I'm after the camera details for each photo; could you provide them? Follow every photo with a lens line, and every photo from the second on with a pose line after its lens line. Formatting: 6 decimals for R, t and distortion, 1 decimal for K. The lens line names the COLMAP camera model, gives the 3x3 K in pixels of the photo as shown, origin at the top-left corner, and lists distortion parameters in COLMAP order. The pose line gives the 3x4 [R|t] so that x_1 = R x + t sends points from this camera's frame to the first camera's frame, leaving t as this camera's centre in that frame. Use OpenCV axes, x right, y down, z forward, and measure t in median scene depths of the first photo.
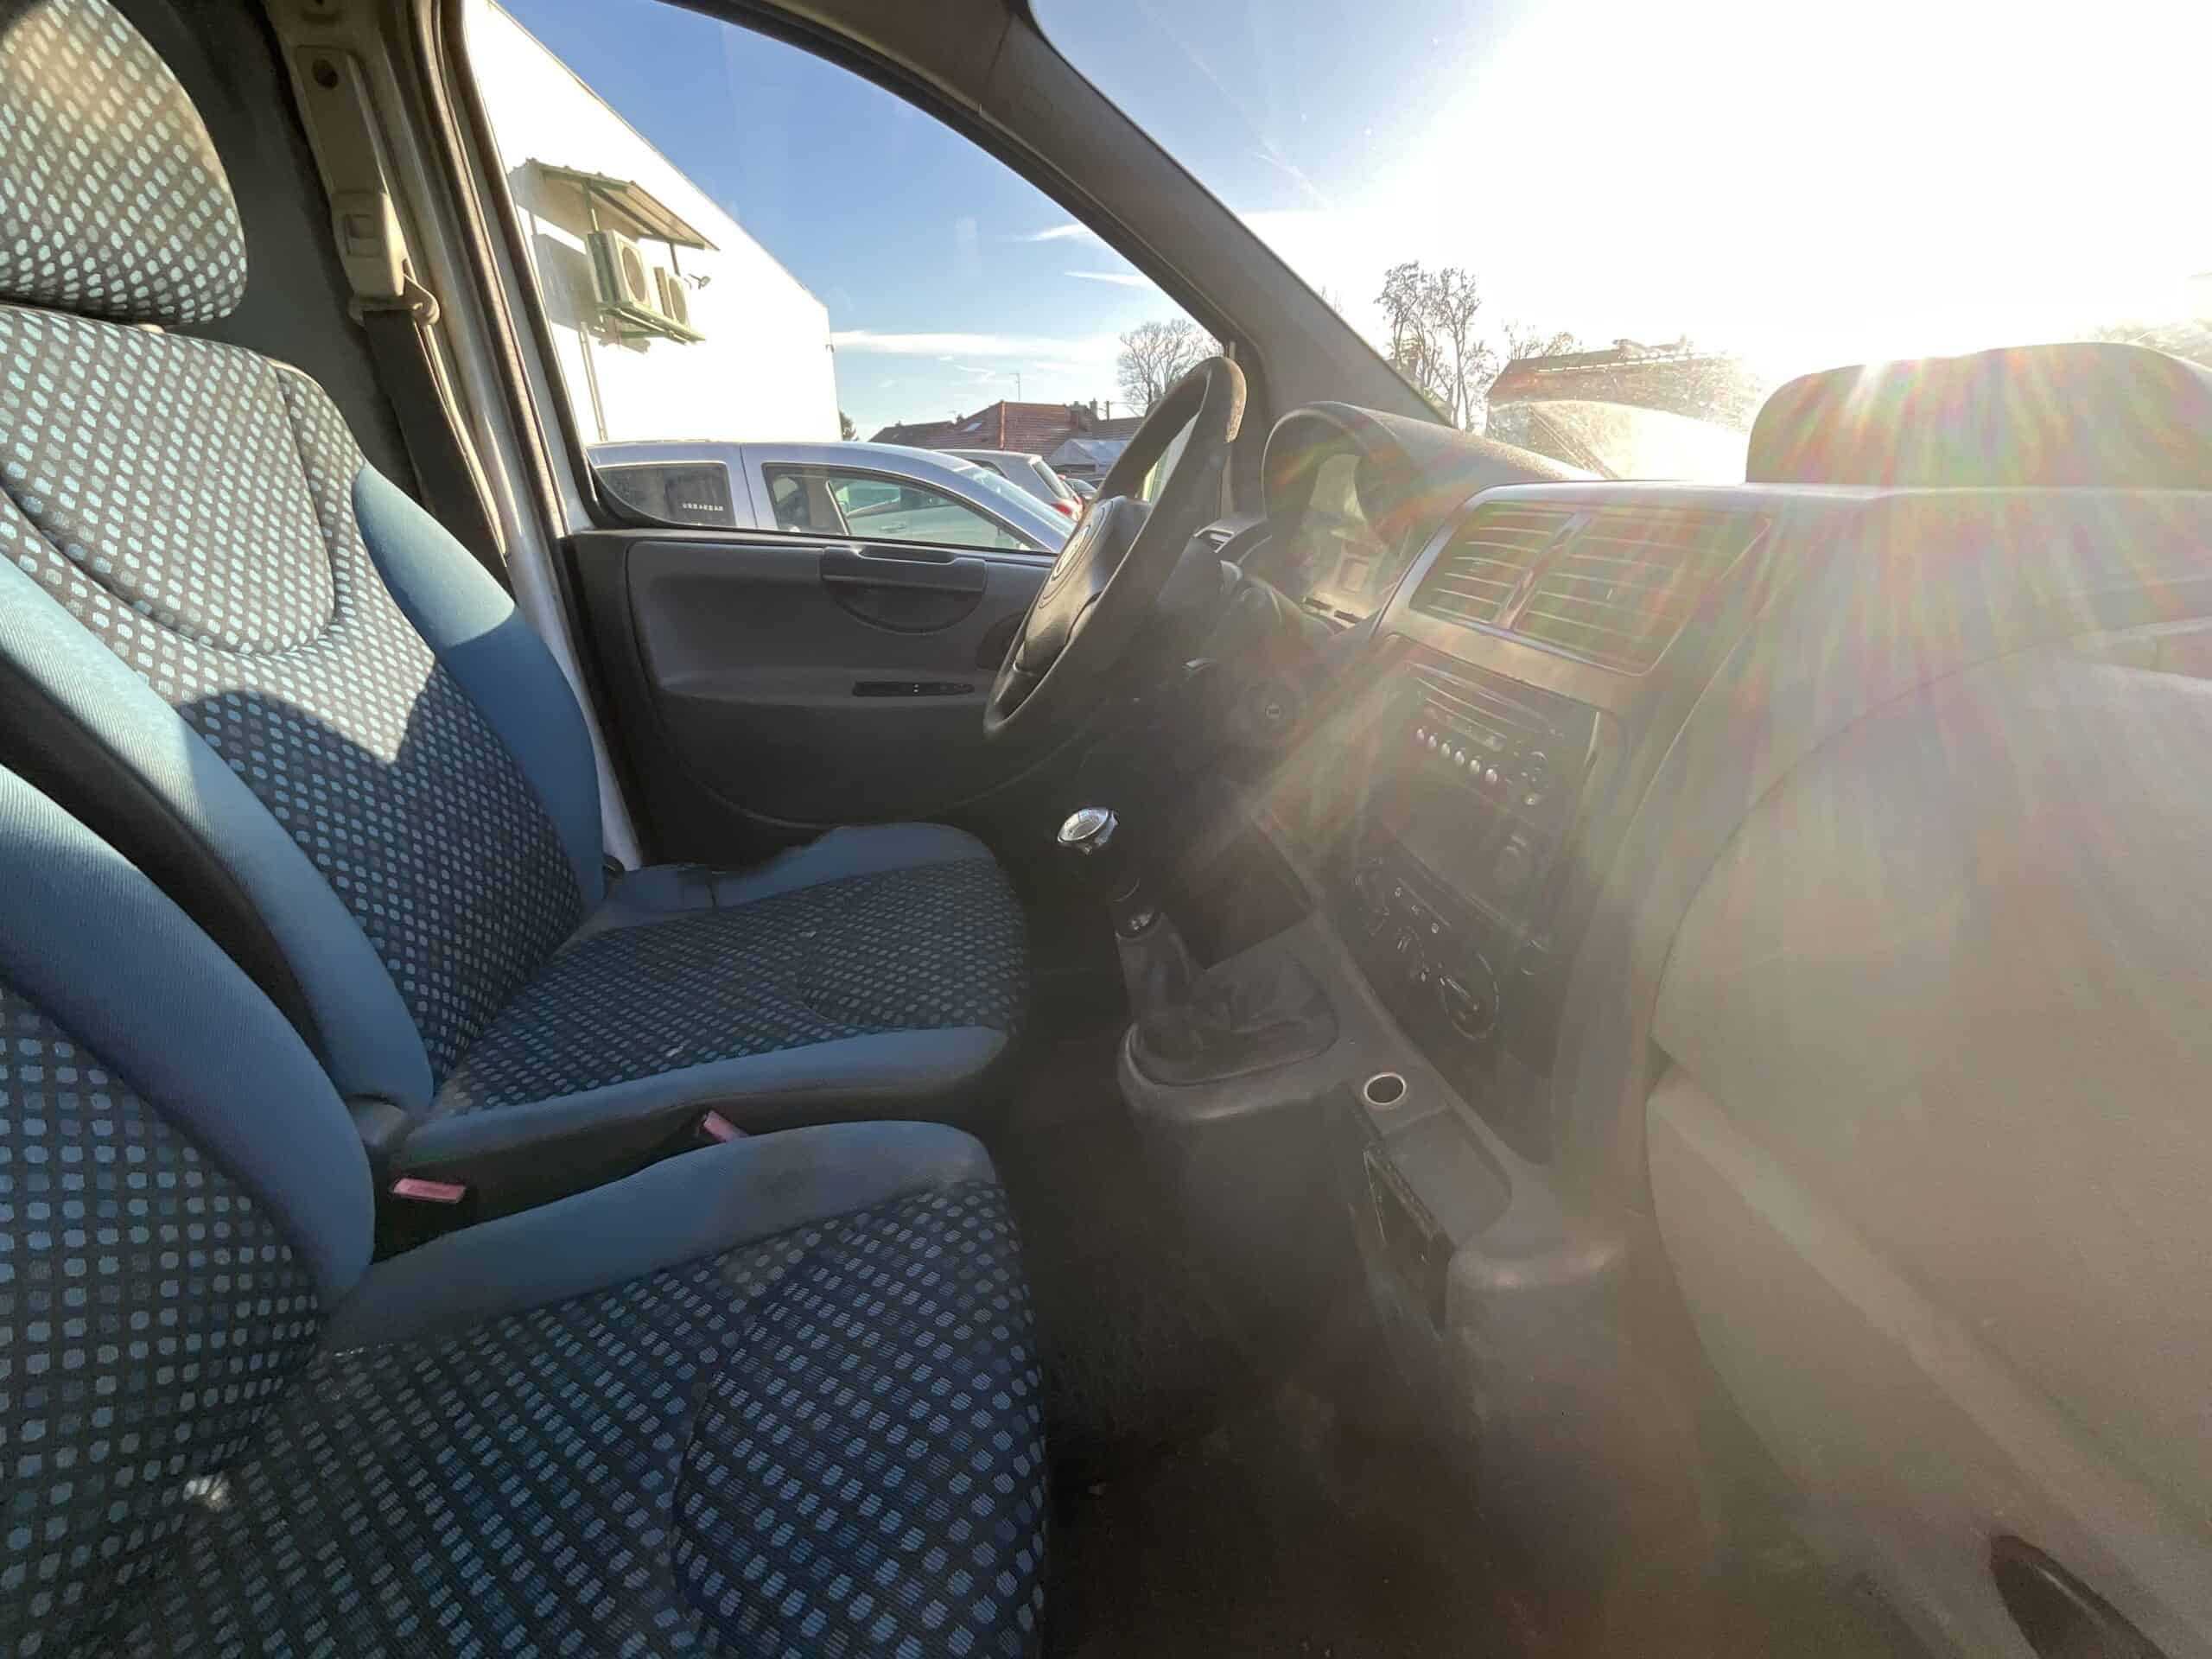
lens RADIAL K [[882.3, 0, 1111.5], [0, 882.3, 833.8], [0, 0, 1]] dist [-0.004483, -0.000744]
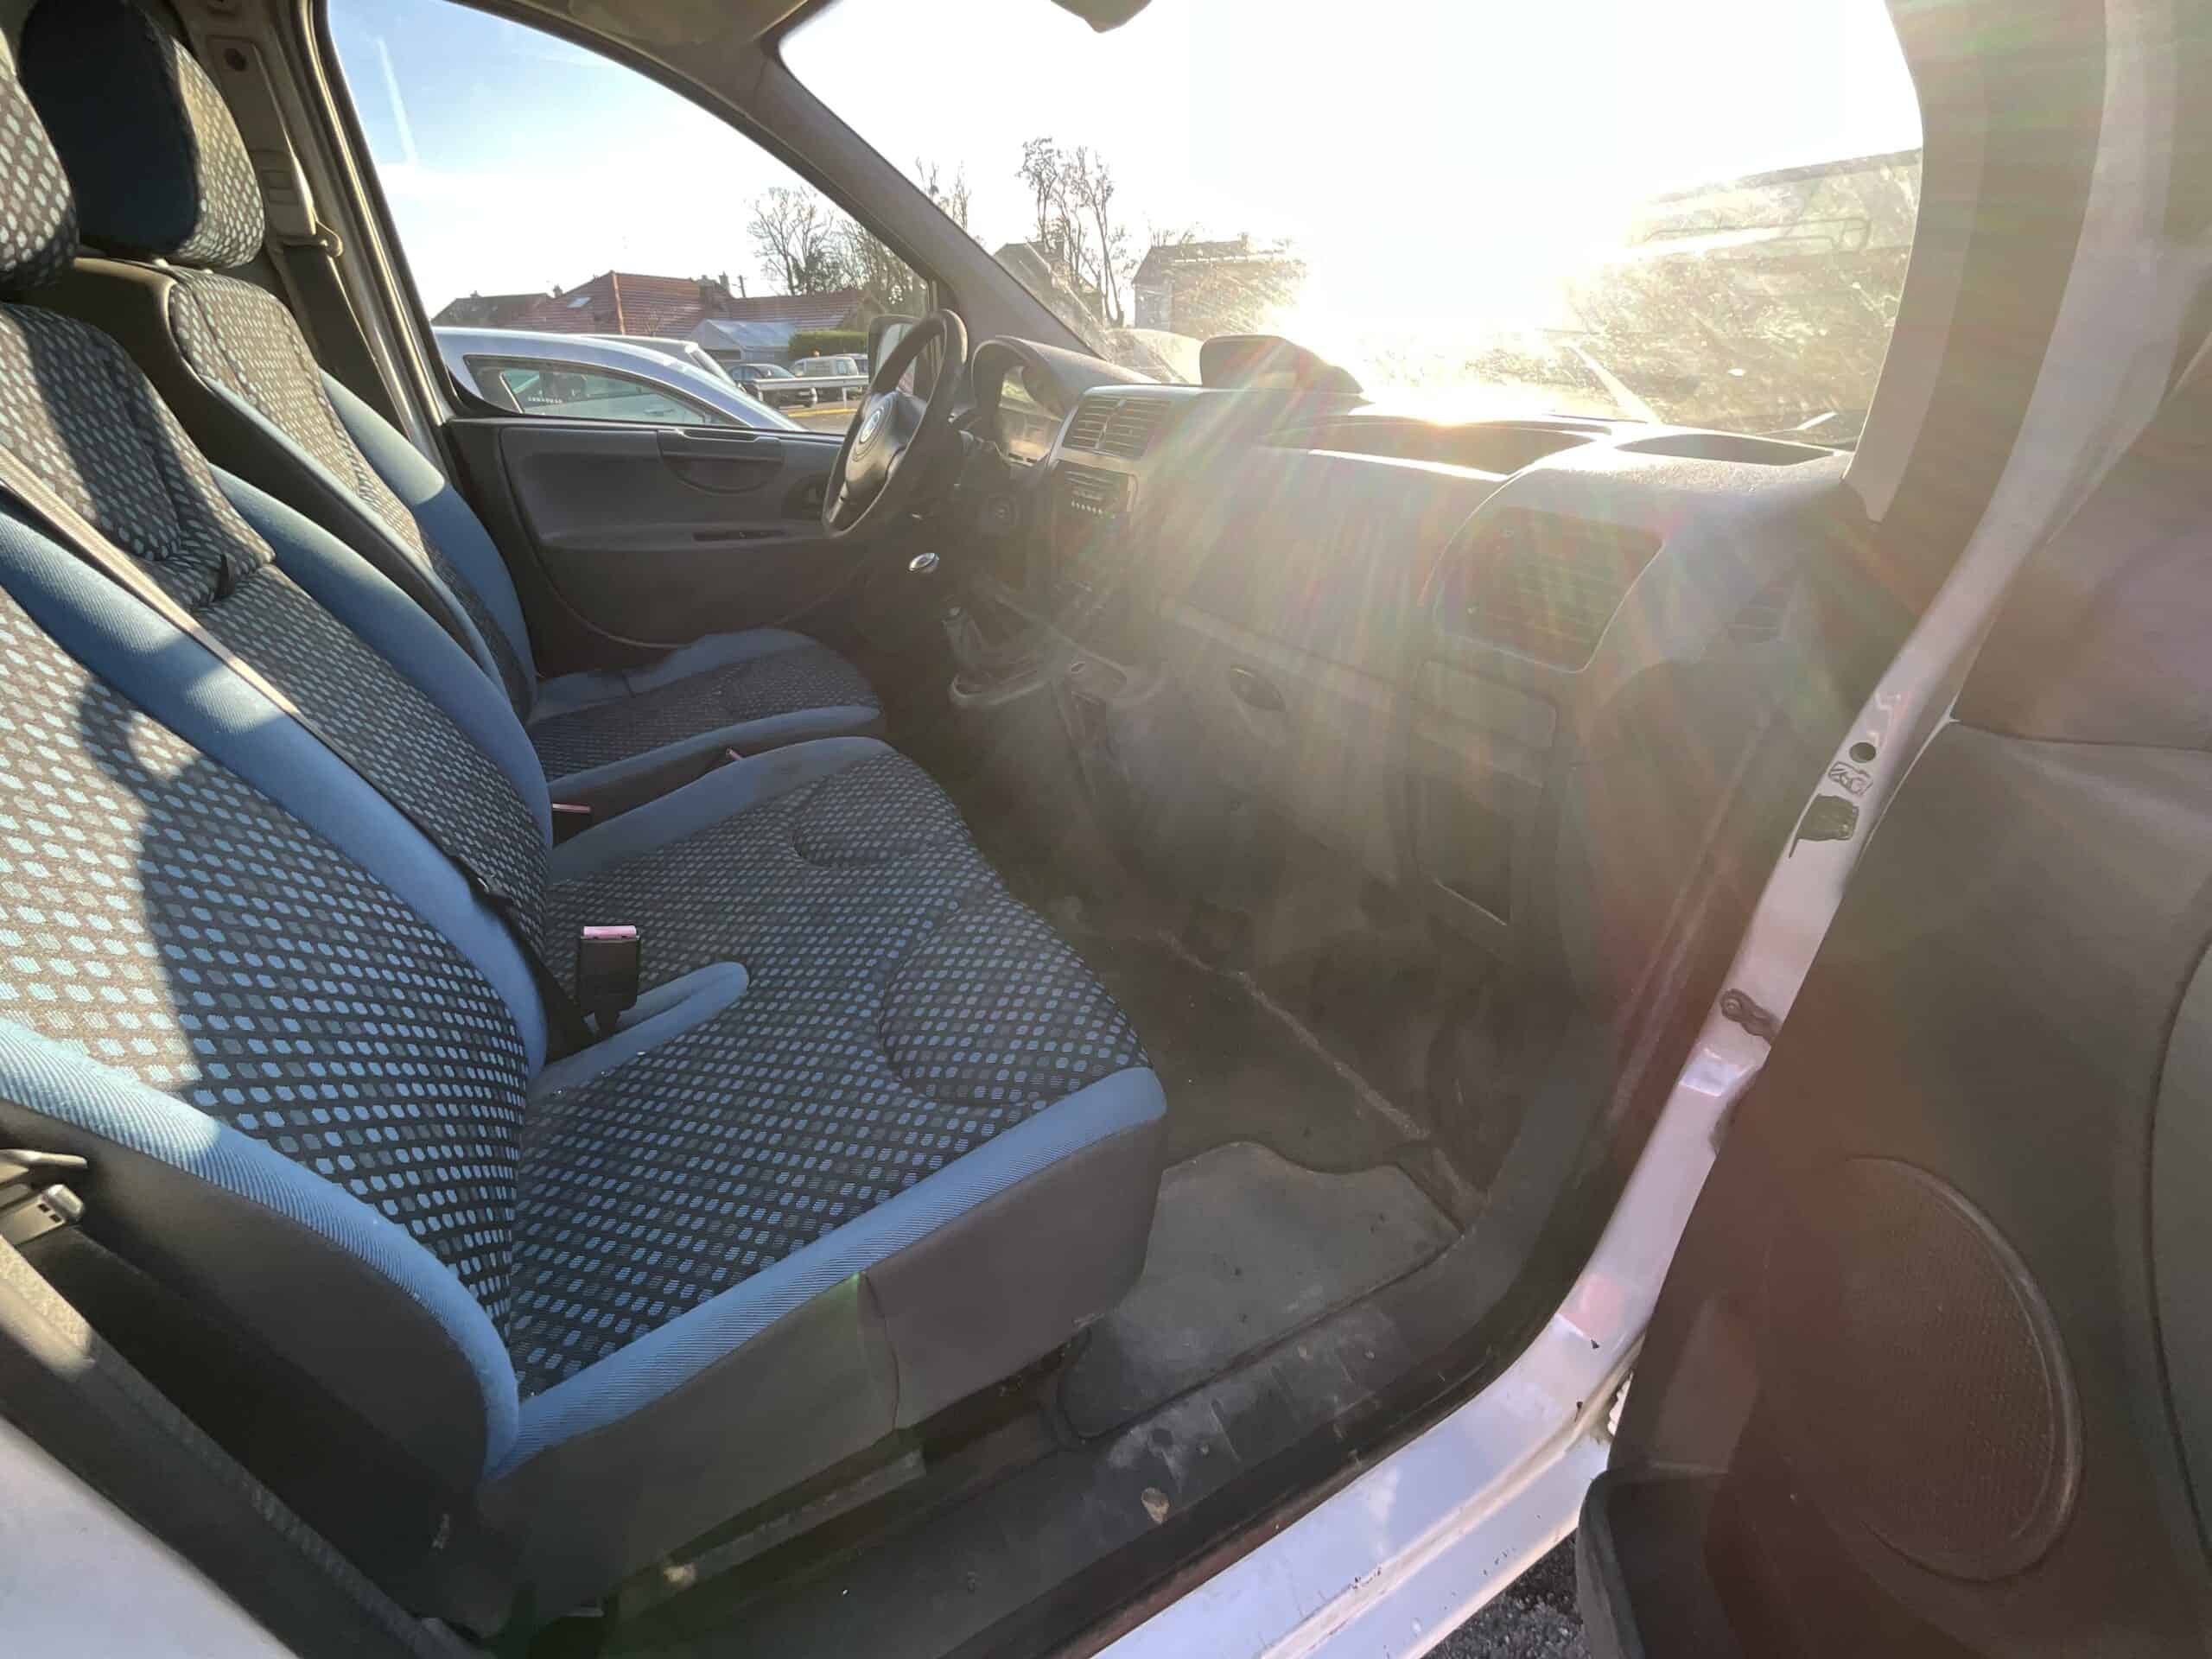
lens RADIAL K [[882.3, 0, 1100.8], [0, 882.3, 834.2], [0, 0, 1]] dist [-0.004483, -0.000744]
pose [[0.944846, -0.148793, 0.291763, -0.021098], [0.117212, 0.985462, 0.122986, 0.026076], [-0.305821, -0.082004, 0.948551, -0.070669]]
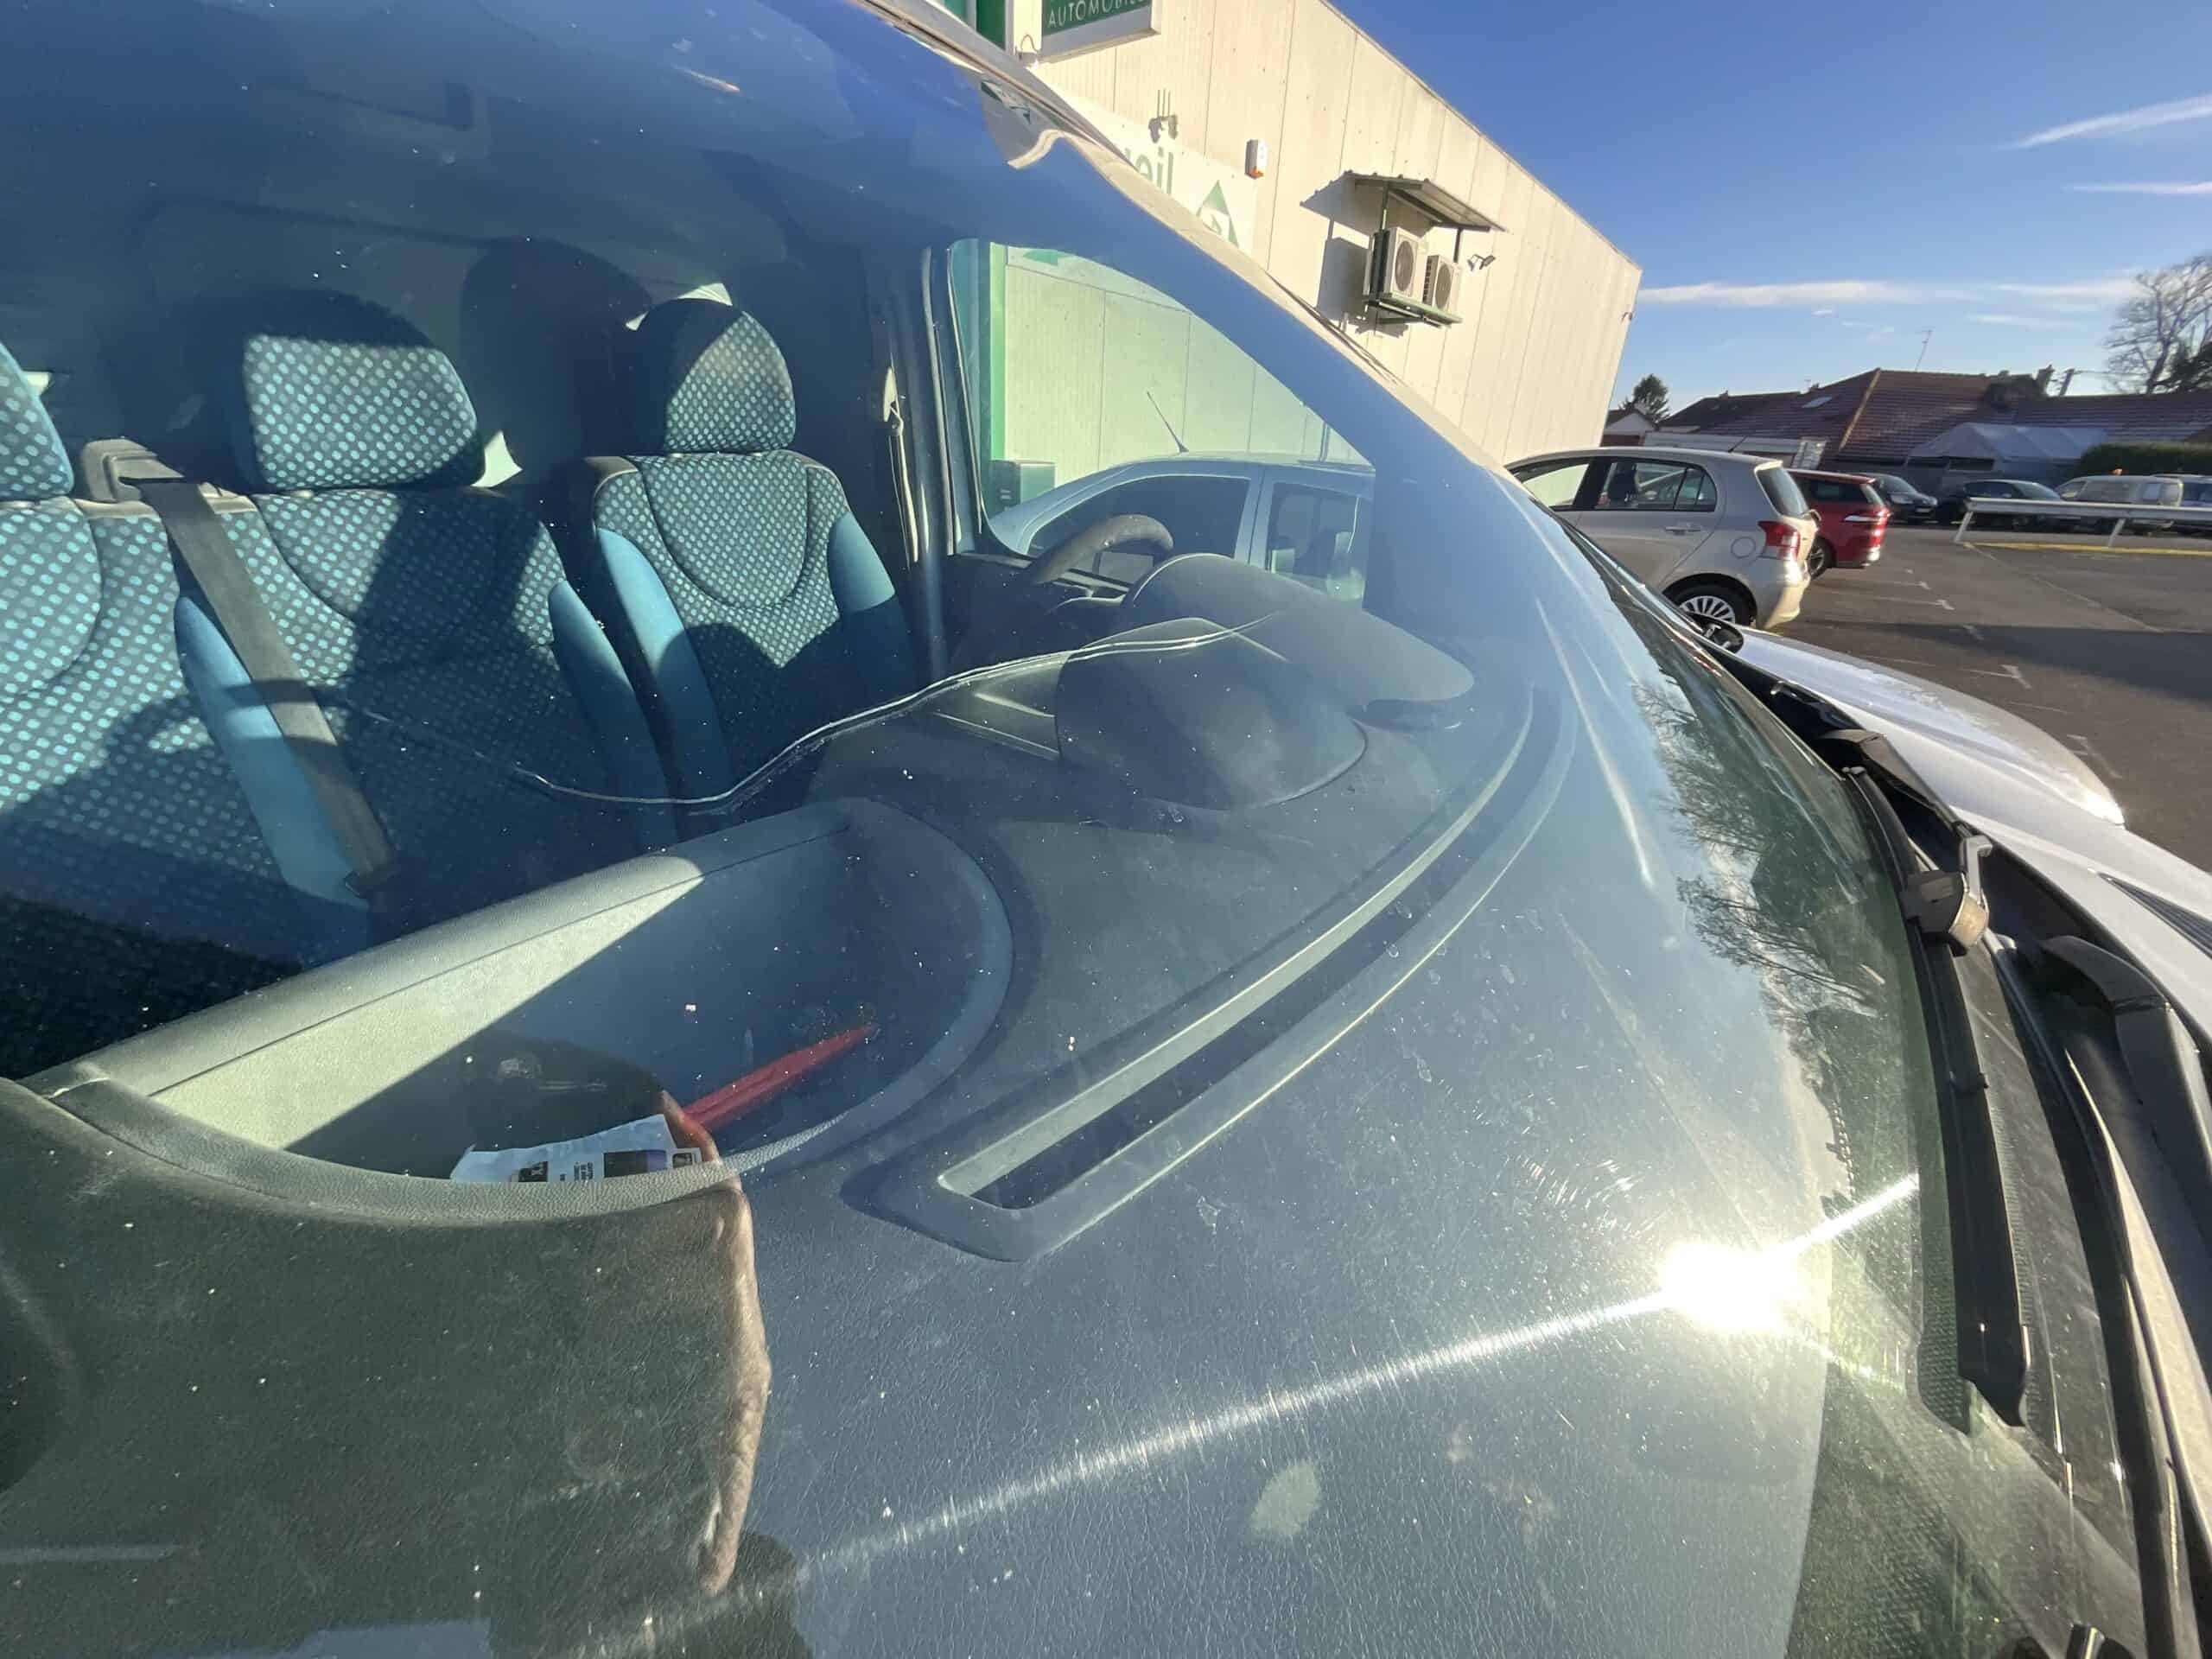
lens RADIAL K [[882.3, 0, 1096.2], [0, 882.3, 836.9], [0, 0, 1]] dist [-0.004483, -0.000744]
pose [[0.699256, 0.335917, -0.631032, 0.095553], [-0.312081, 0.937607, 0.153295, -0.022076], [0.643154, 0.089741, 0.760460, -0.003866]]
